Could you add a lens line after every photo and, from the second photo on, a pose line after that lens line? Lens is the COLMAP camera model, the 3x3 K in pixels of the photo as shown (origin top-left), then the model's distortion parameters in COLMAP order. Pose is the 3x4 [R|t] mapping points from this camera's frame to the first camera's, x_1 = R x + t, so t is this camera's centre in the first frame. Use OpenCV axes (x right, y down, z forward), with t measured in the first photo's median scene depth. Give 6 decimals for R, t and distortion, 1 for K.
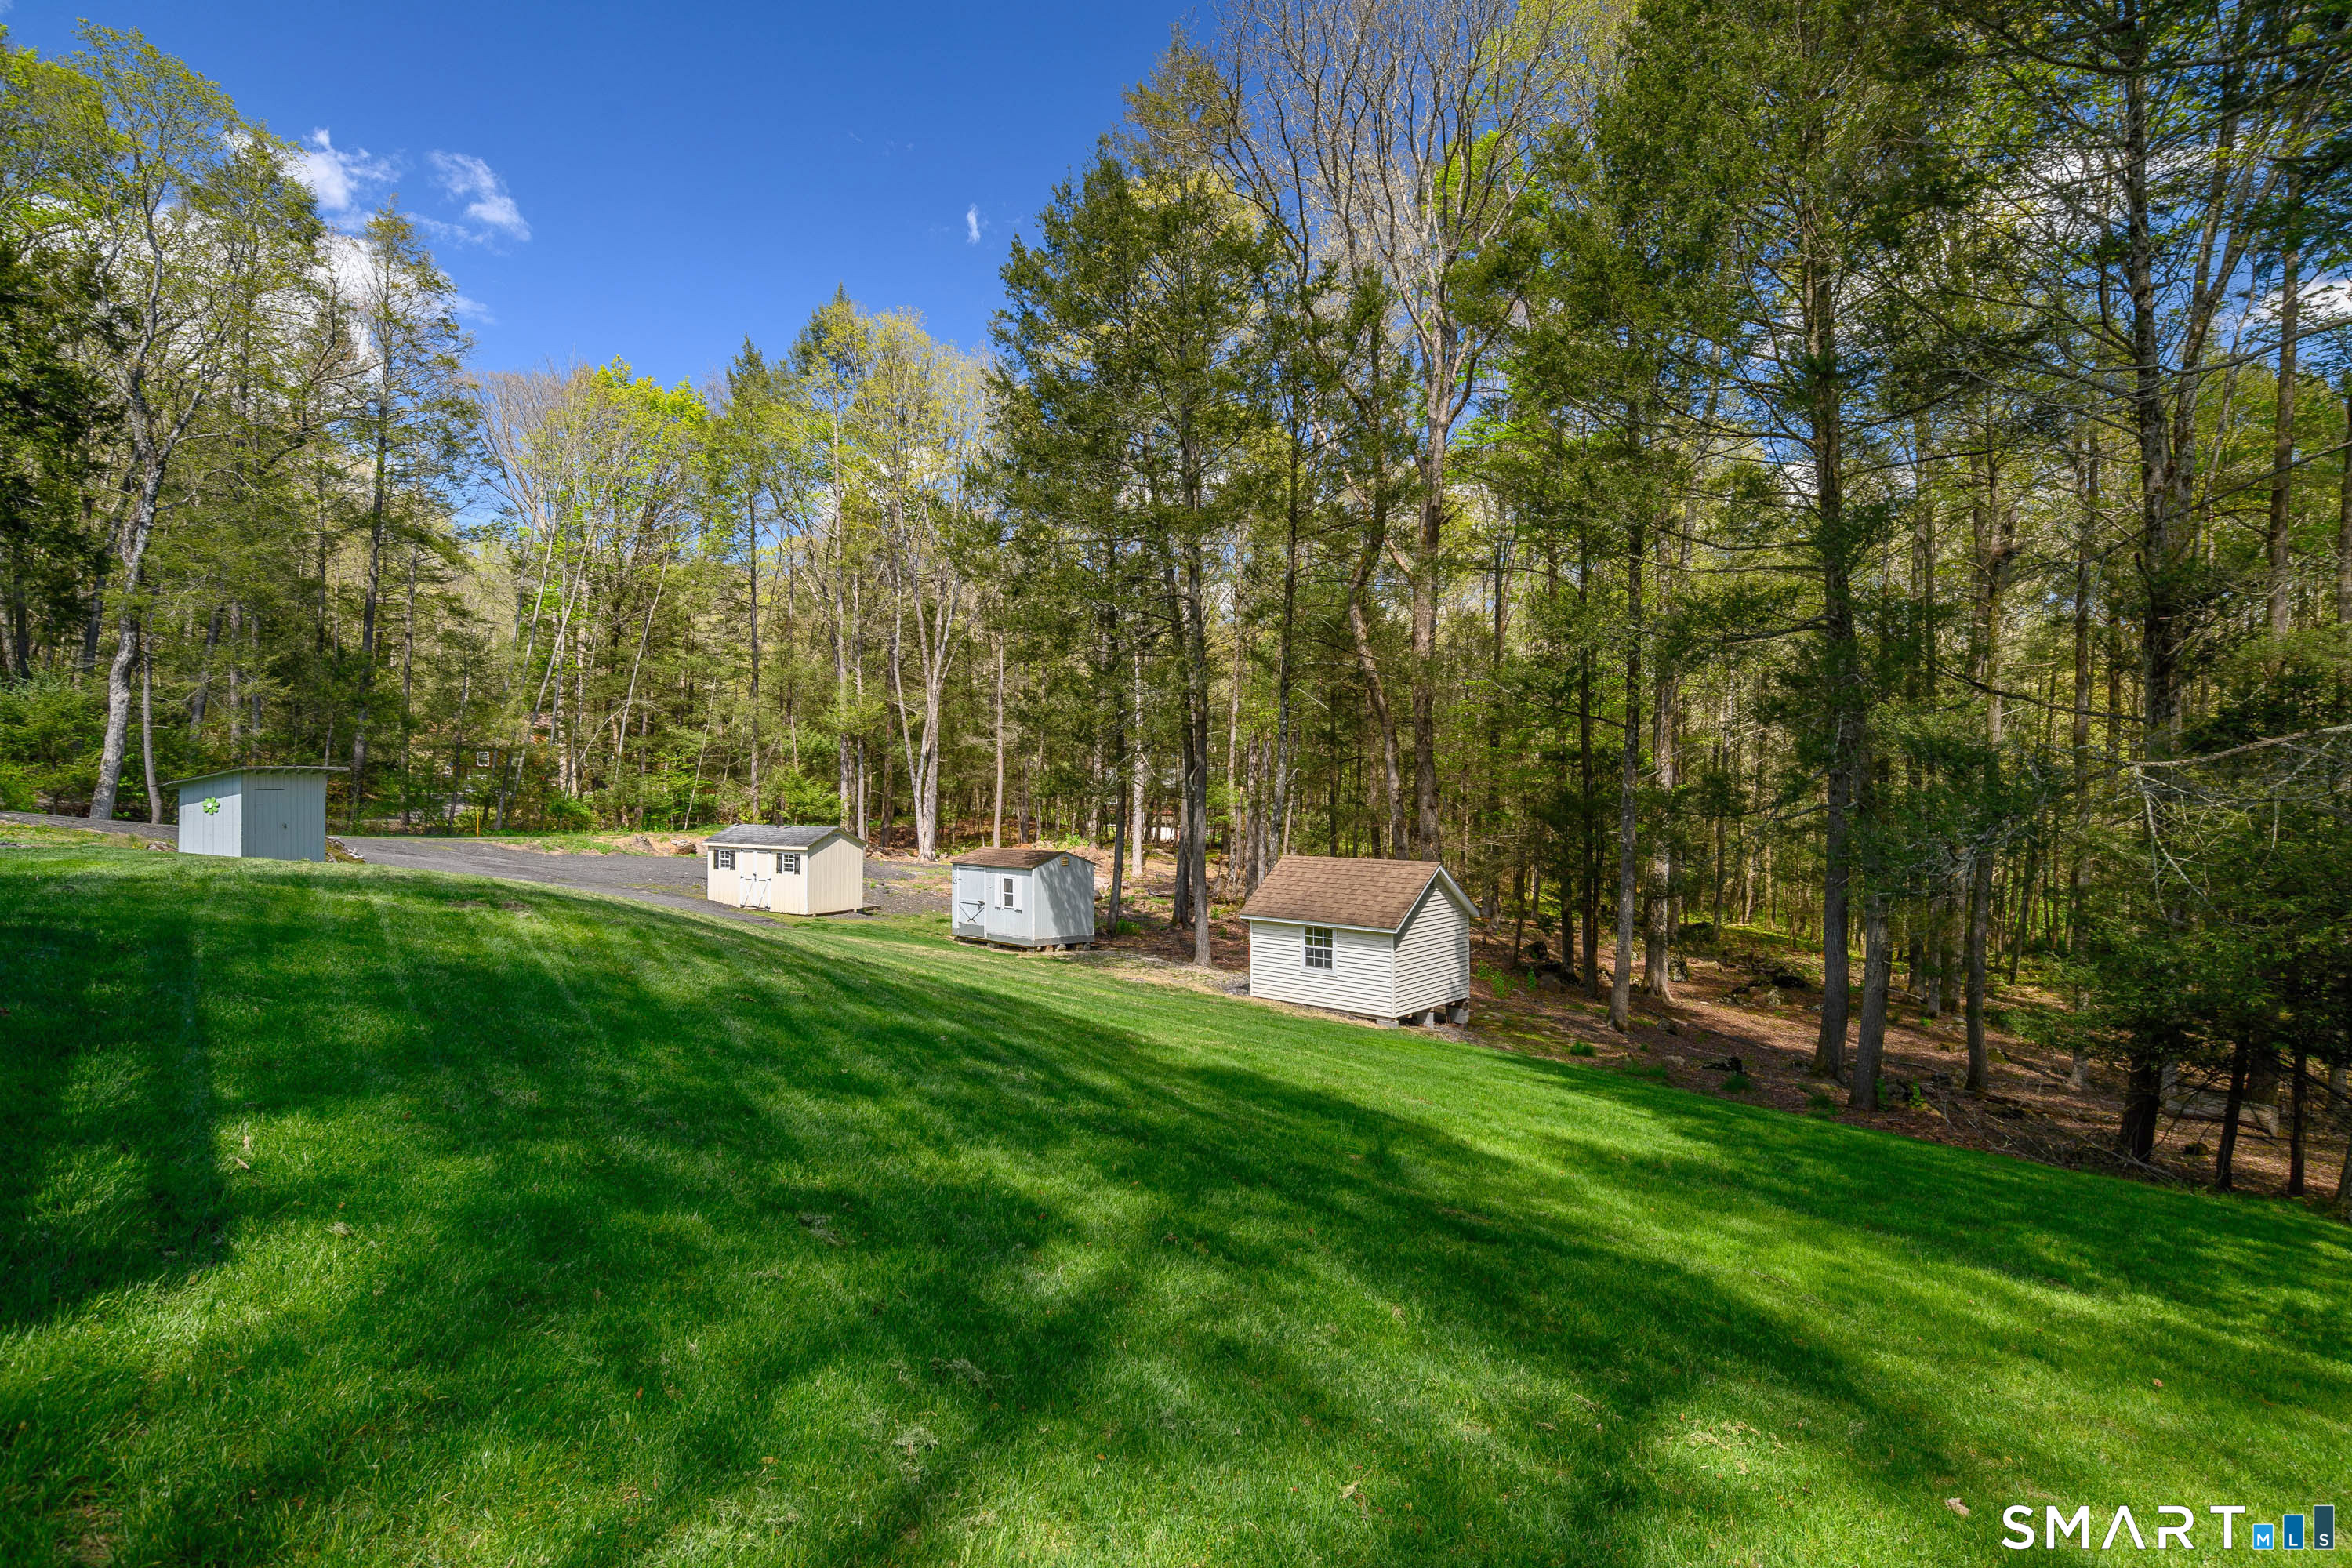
lens RADIAL K [[1177.2, 0, 1178.4], [0, 1177.2, 809.3], [0, 0, 1]] dist [0.001534, 0.000200]
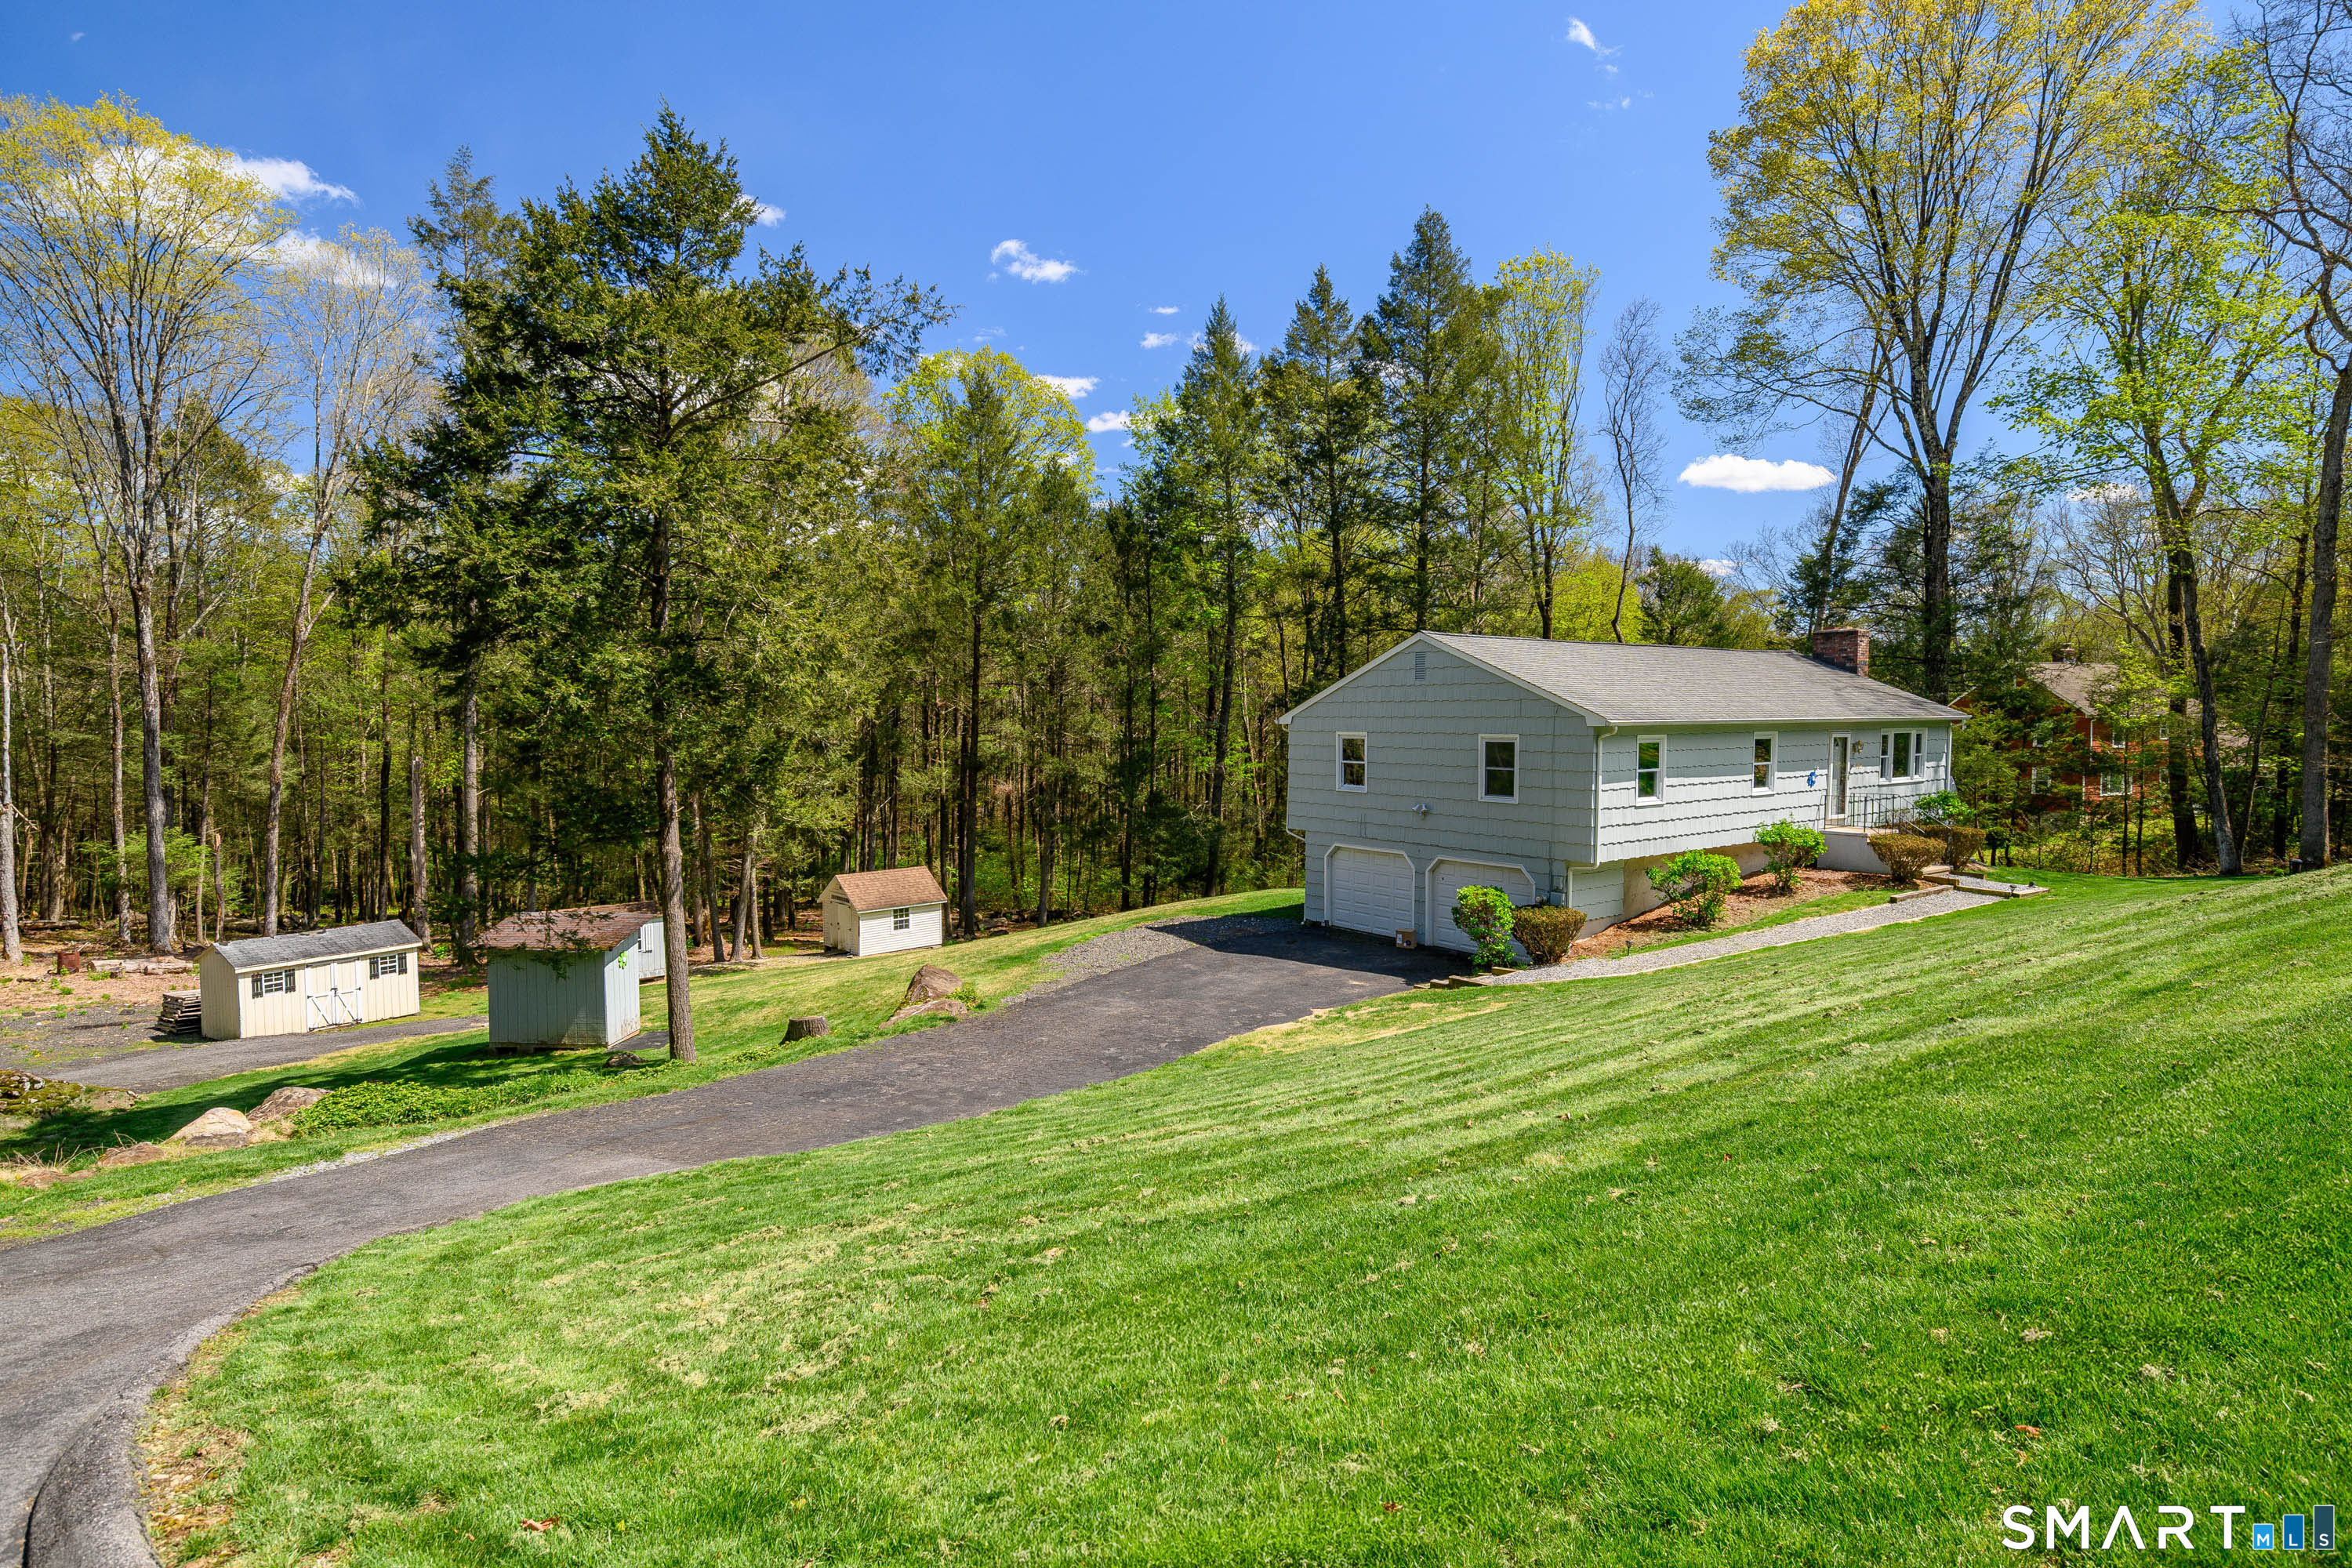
lens RADIAL K [[1181.0, 0, 1173.9], [0, 1181.0, 784.6], [0, 0, 1]] dist [-0.001264, 0.000101]
pose [[0.053373, -0.055867, 0.997011, -1.305972], [0.020134, 0.998291, 0.054860, -0.146648], [-0.998372, 0.017146, 0.054407, 0.331919]]
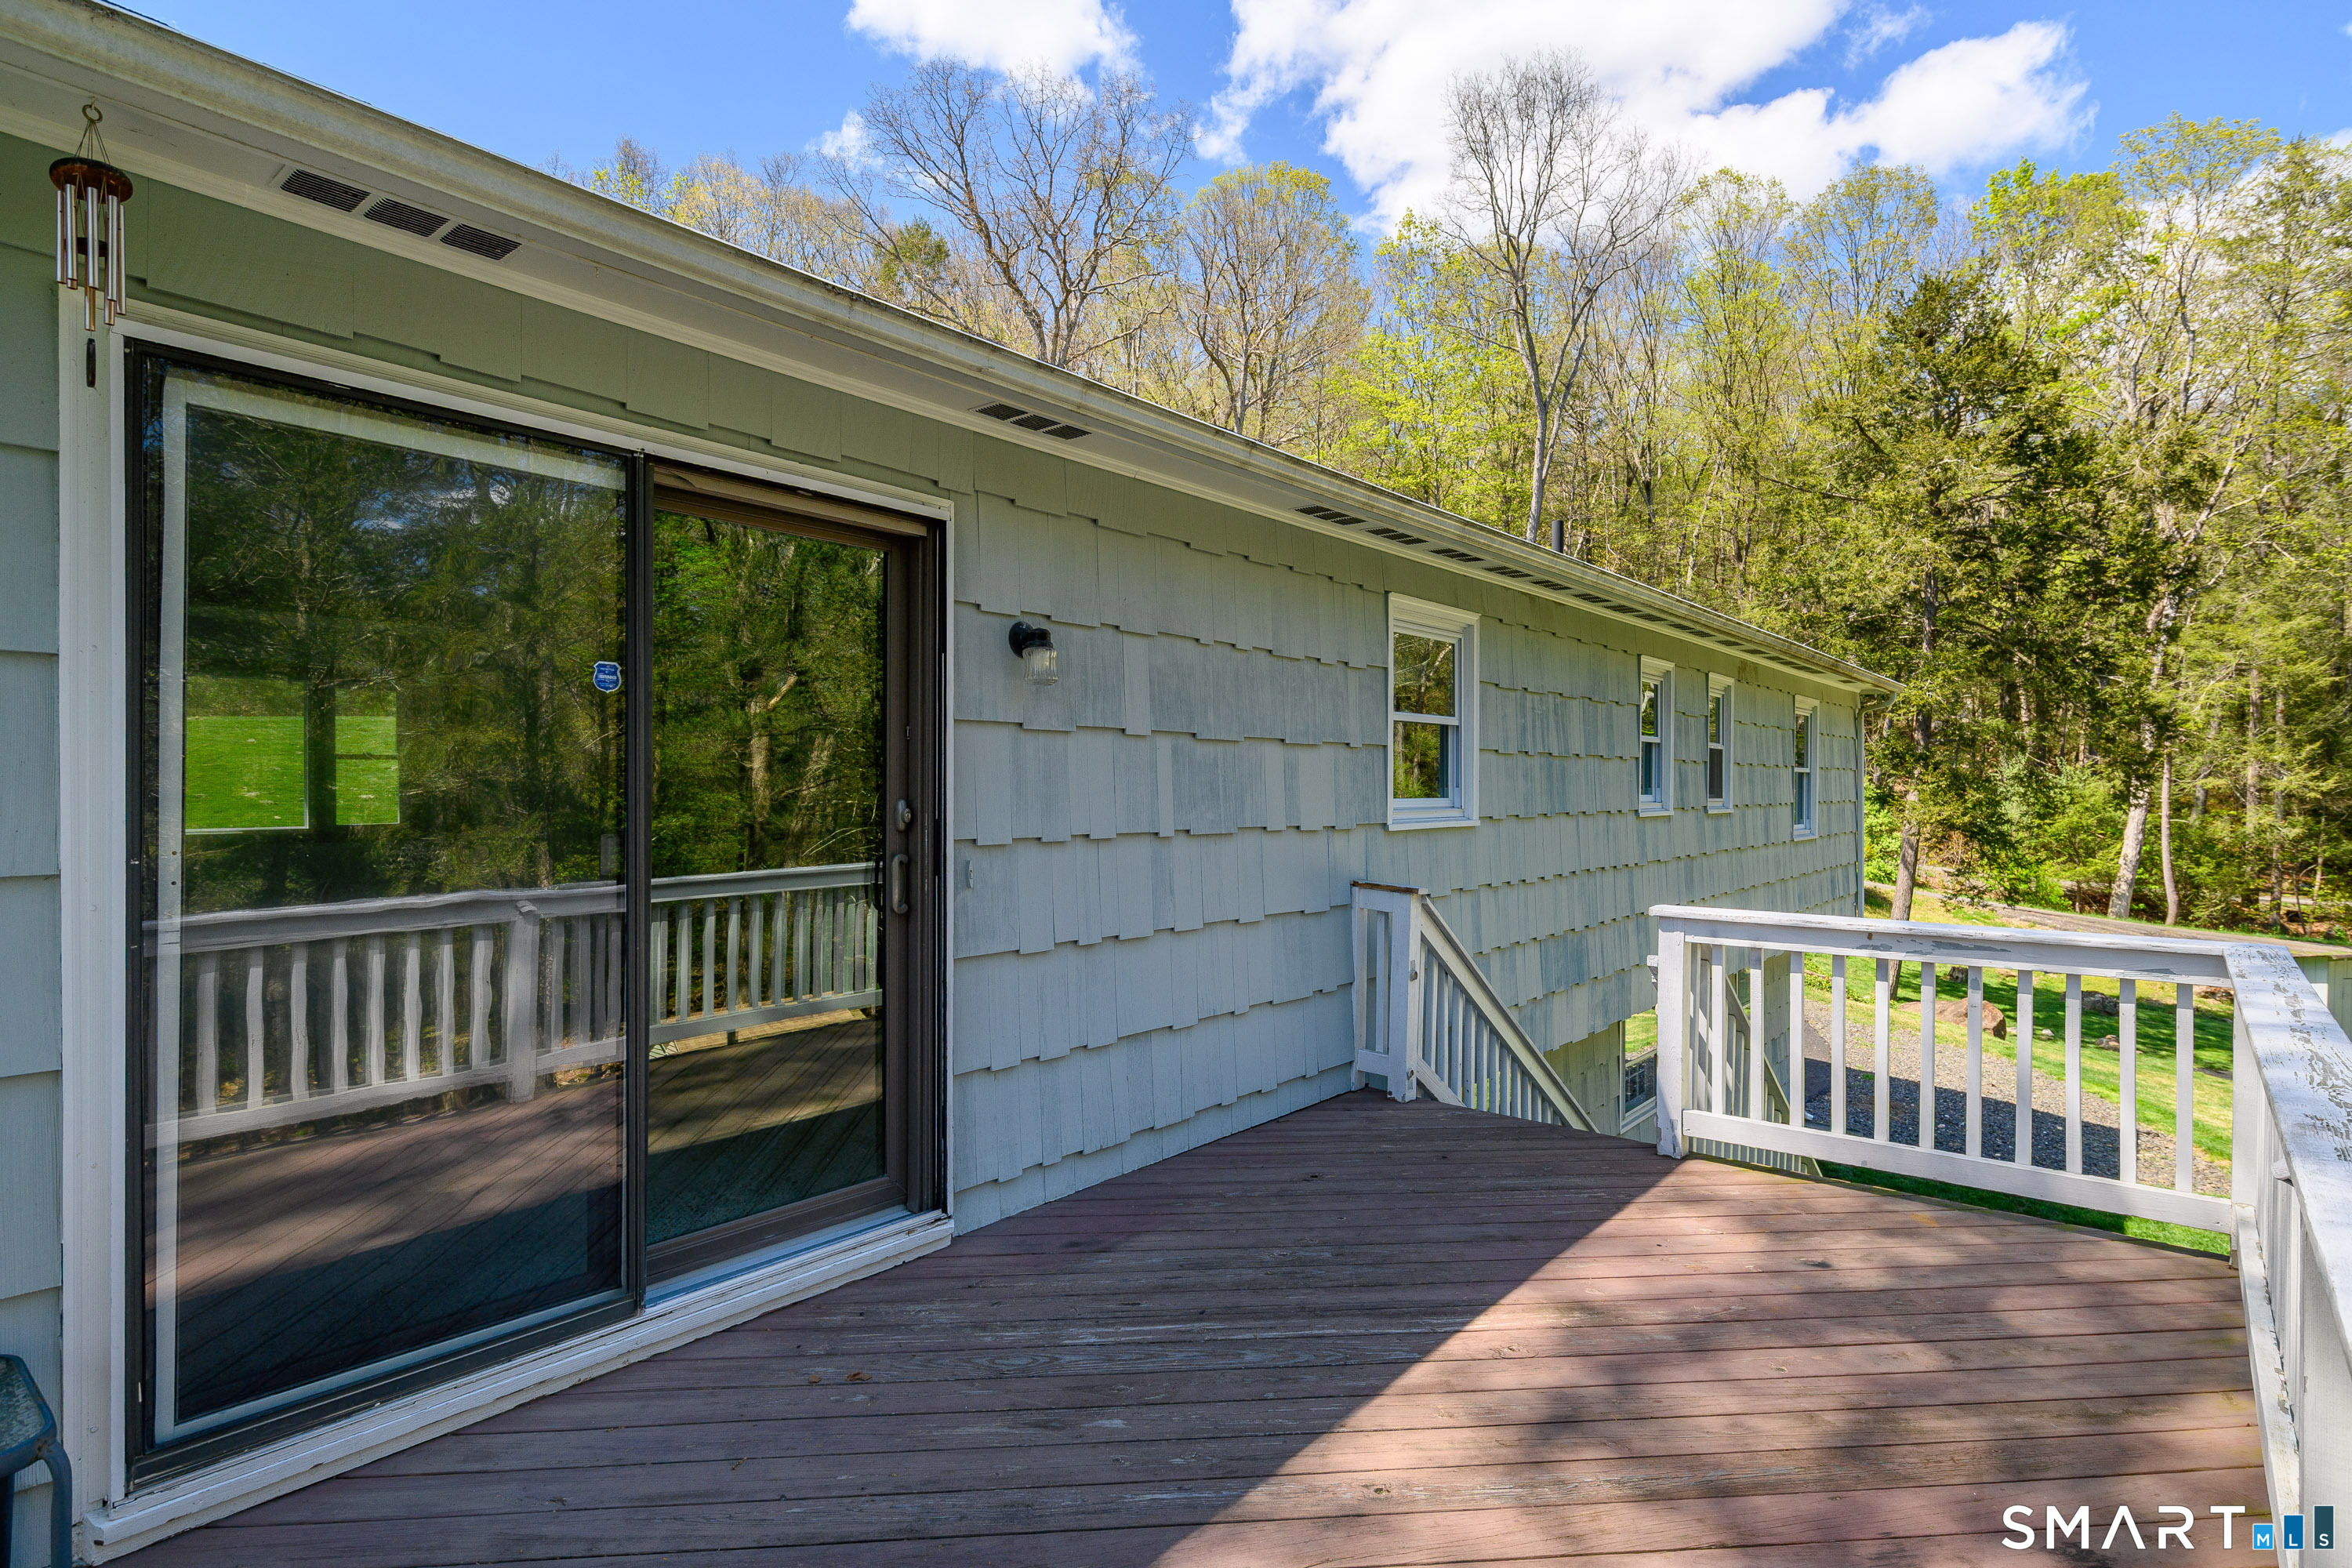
lens RADIAL K [[1181.0, 0, 1173.9], [0, 1181.0, 784.6], [0, 0, 1]] dist [-0.001264, 0.000101]
pose [[0.184062, 0.009114, -0.982872, -0.042993], [-0.024285, 0.999694, 0.004722, -0.058262], [0.982615, 0.023000, 0.184227, 0.005708]]
